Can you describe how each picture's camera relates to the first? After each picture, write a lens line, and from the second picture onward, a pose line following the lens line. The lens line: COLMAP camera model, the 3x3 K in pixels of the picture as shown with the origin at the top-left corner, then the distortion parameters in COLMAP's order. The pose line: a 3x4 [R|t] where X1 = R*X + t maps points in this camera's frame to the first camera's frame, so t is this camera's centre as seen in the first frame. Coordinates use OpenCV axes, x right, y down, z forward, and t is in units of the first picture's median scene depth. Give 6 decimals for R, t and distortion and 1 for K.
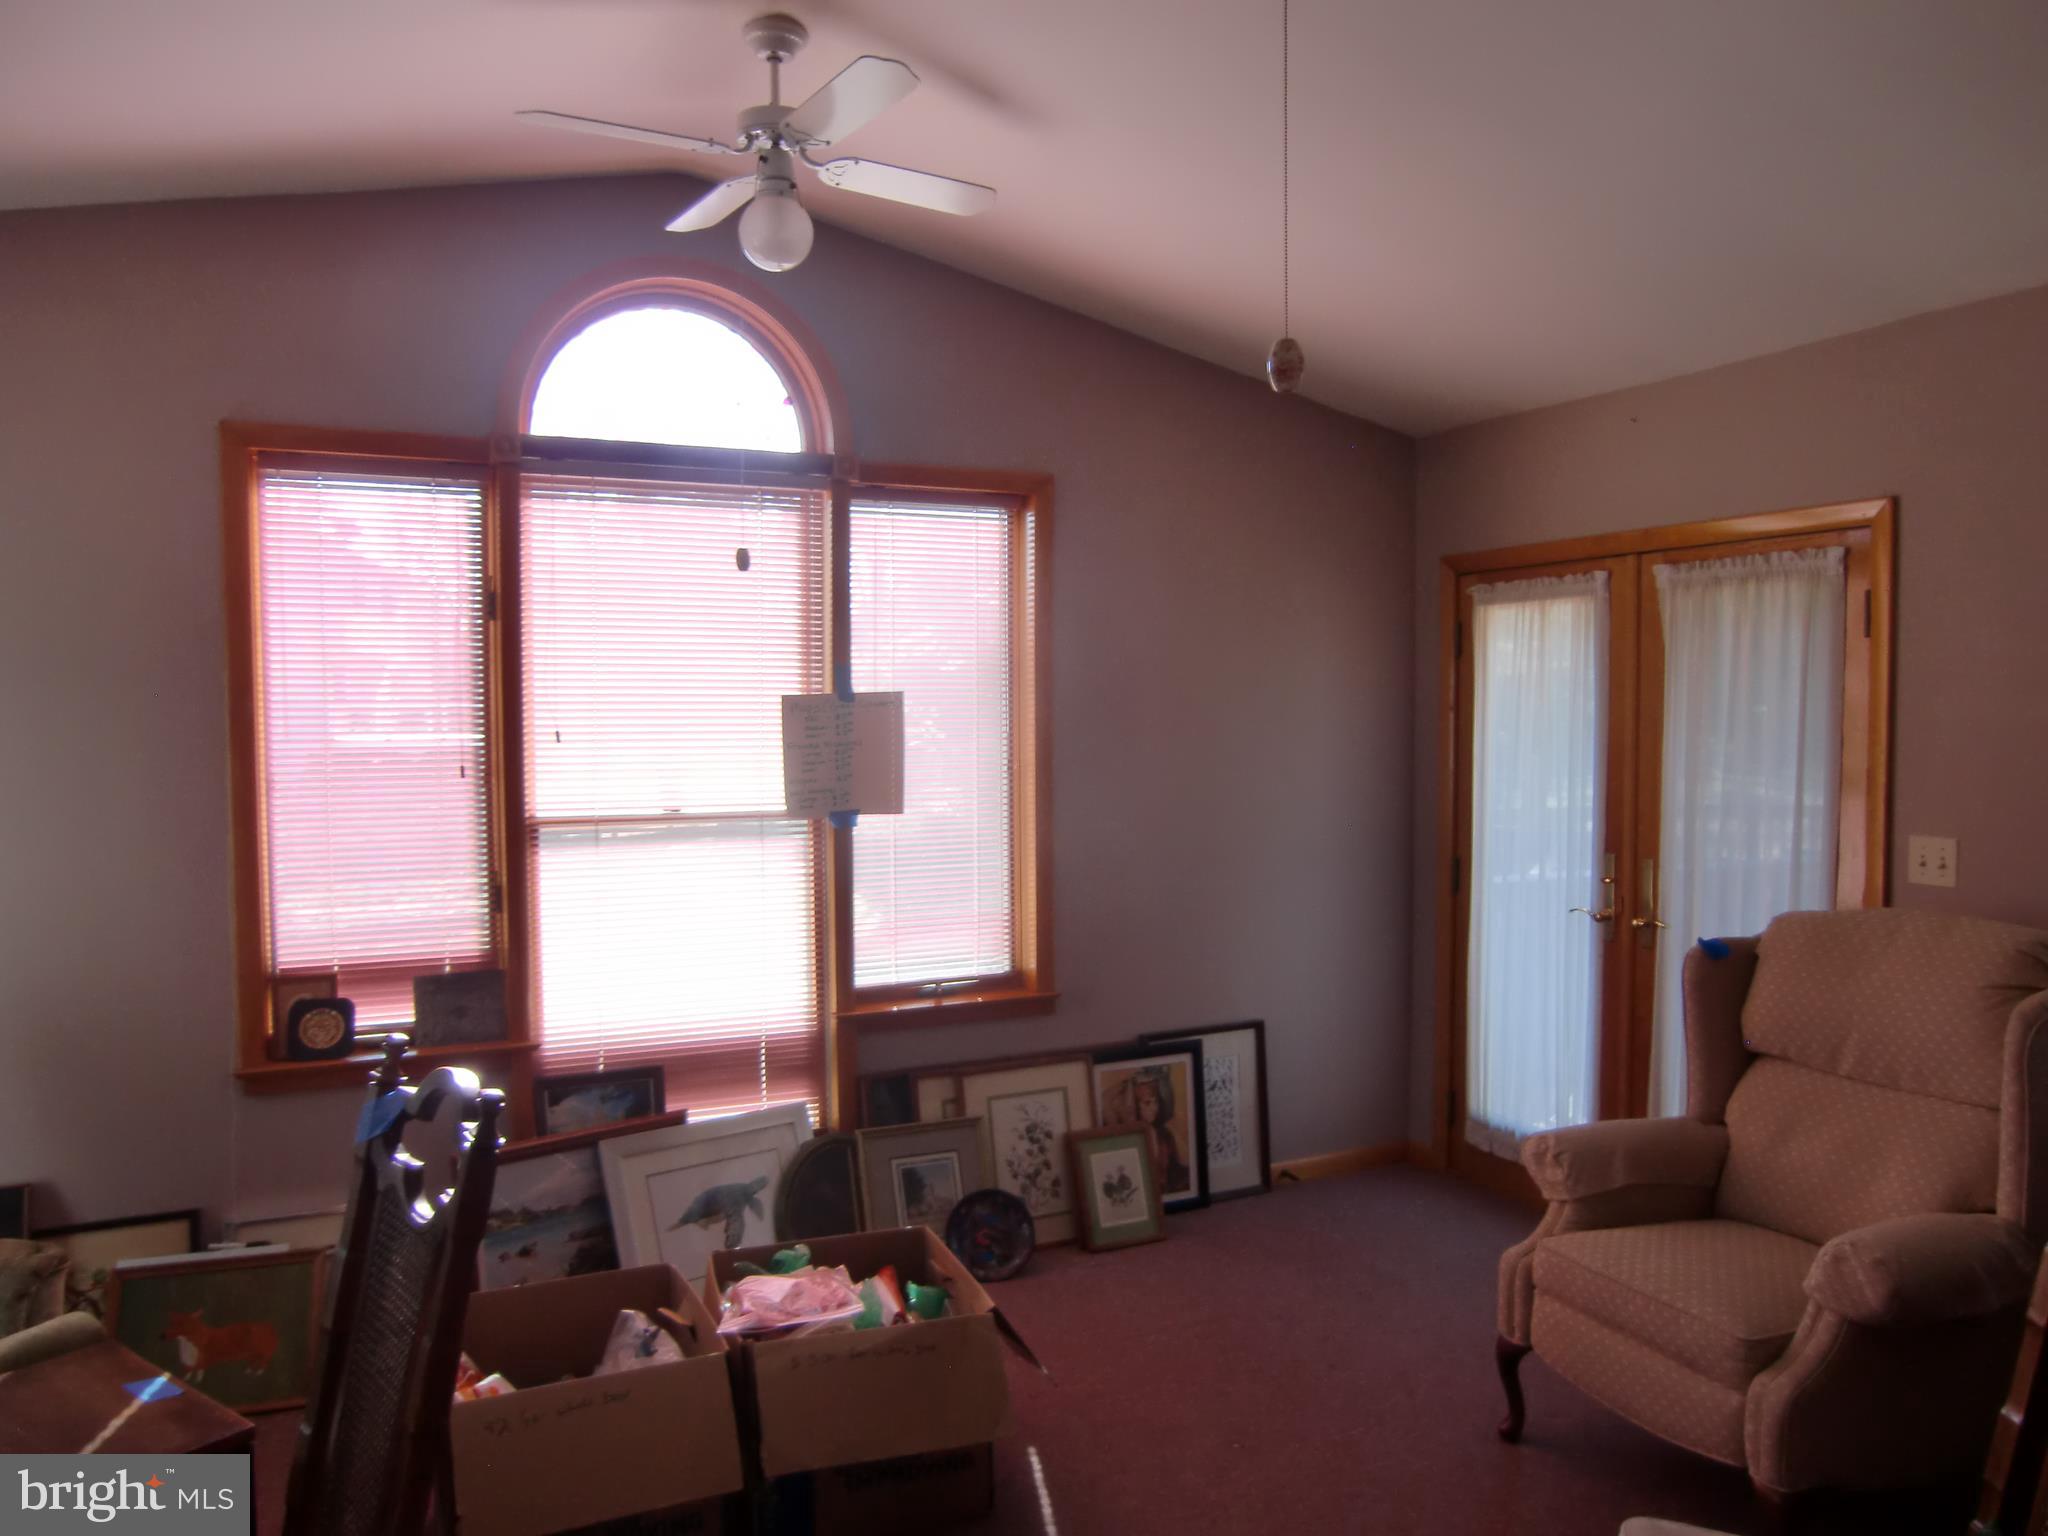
lens RADIAL K [[1511.0, 0, 1024.0], [0, 1511.0, 768.0], [0, 0, 1]] dist [-0.119807, 0.151616]
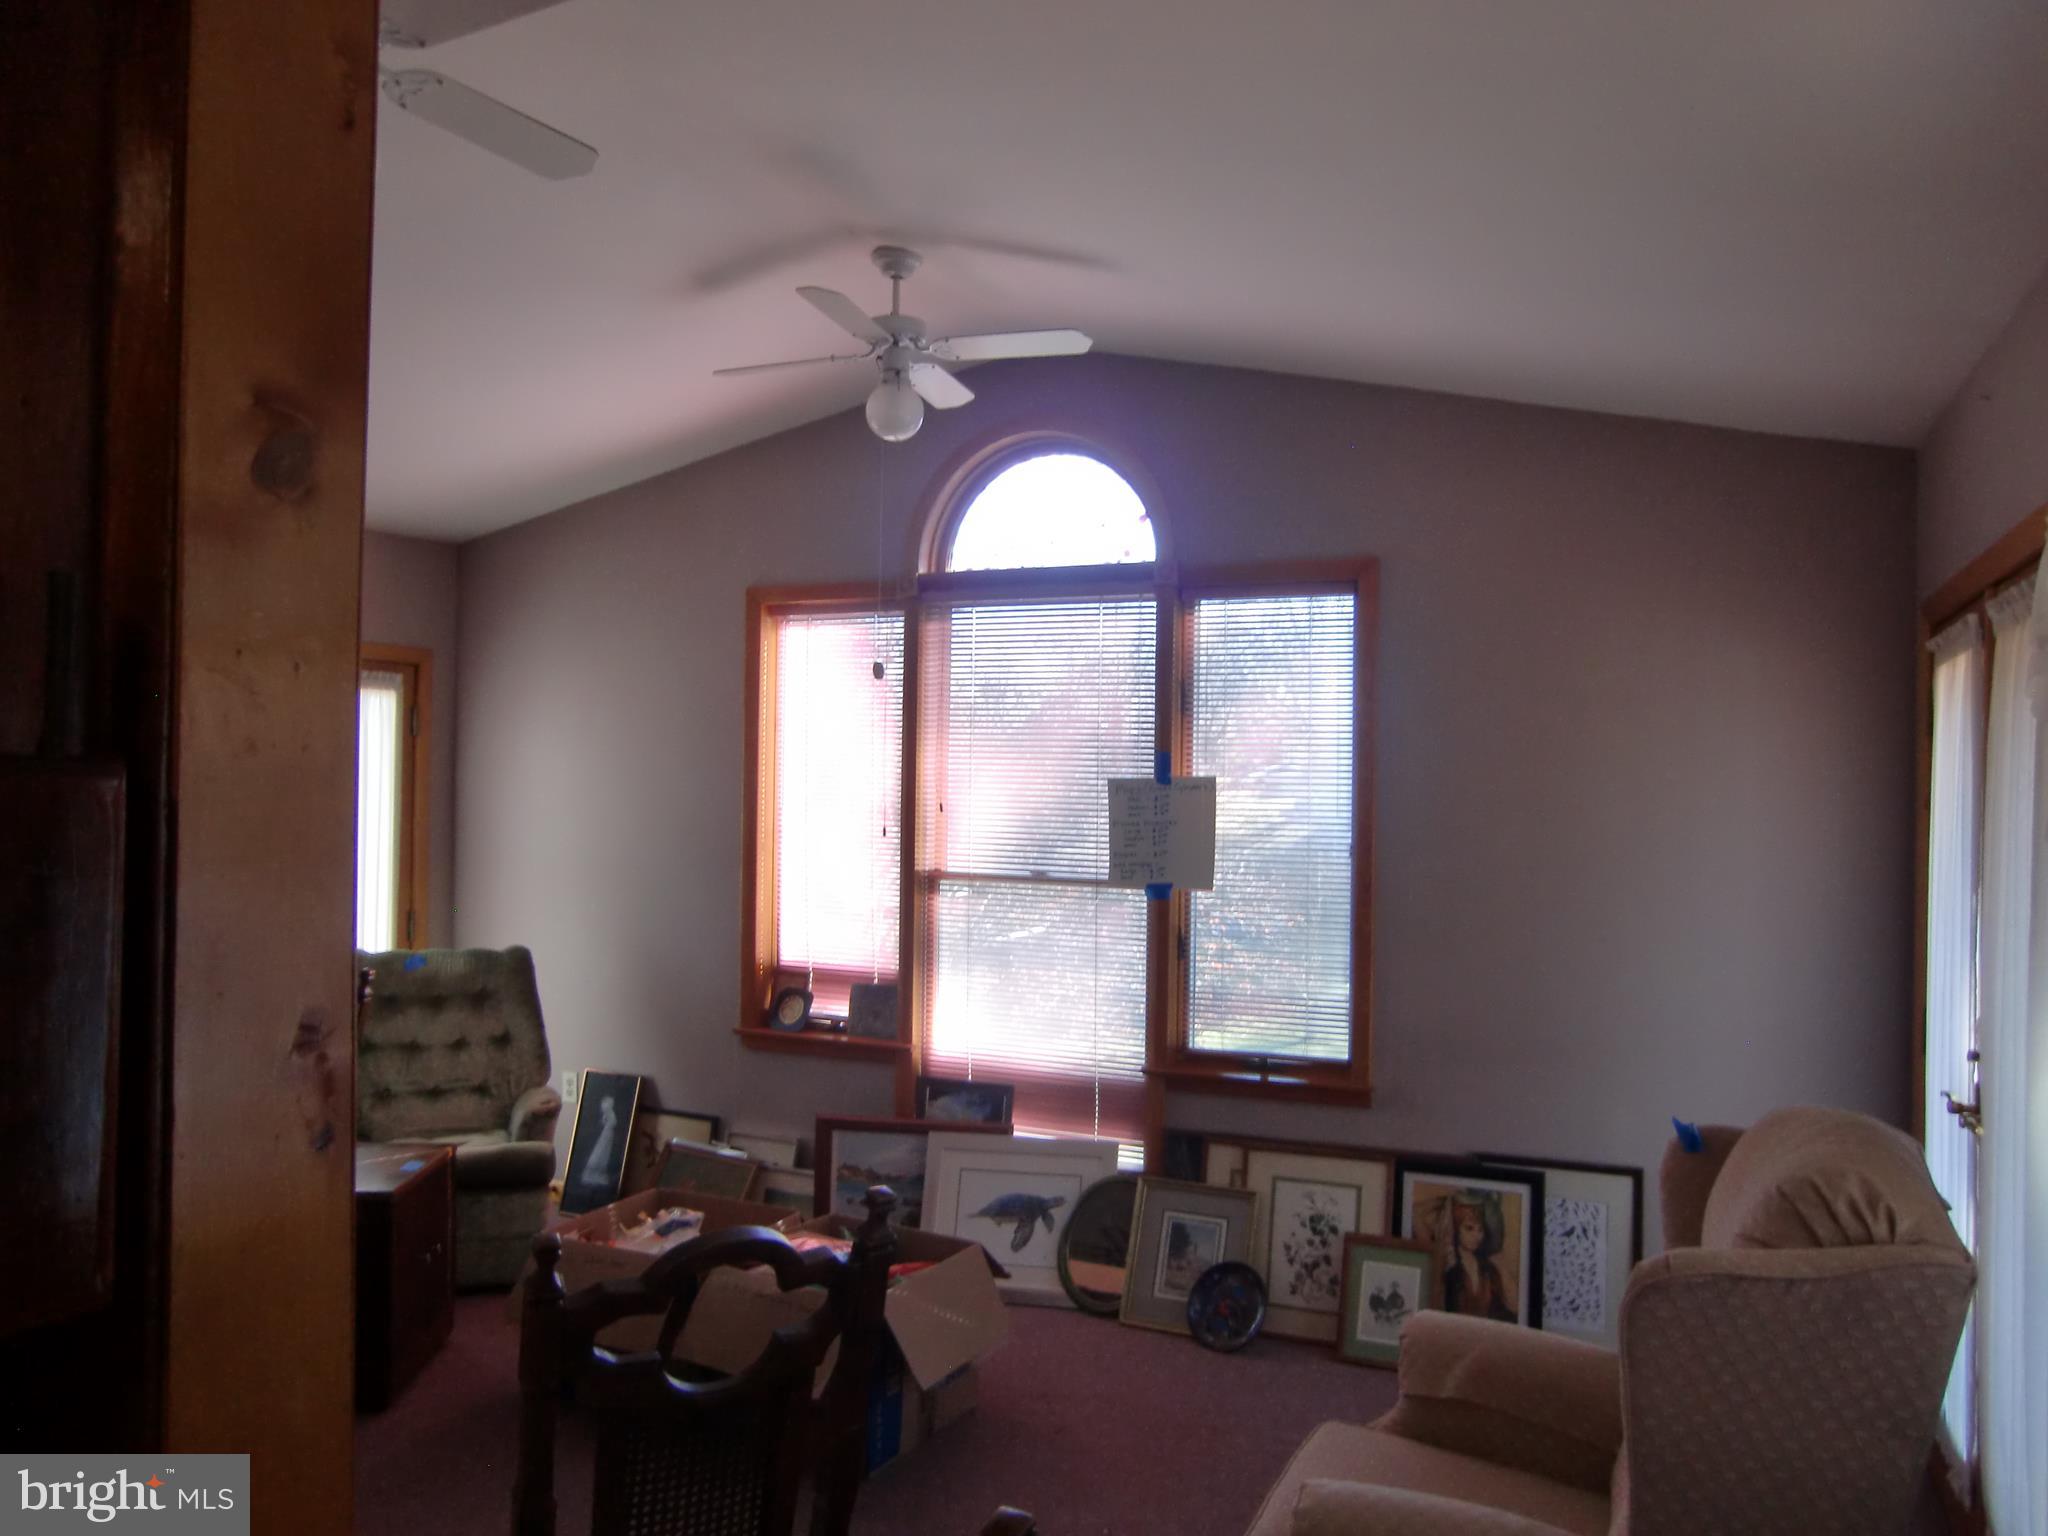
lens RADIAL K [[1511.0, 0, 1024.0], [0, 1511.0, 768.0], [0, 0, 1]] dist [-0.119807, 0.151616]
pose [[0.622749, 0.003023, -0.782416, 0.671671], [-0.044198, 0.998532, -0.031320, -0.016947], [0.781173, 0.054085, 0.621968, 0.231548]]
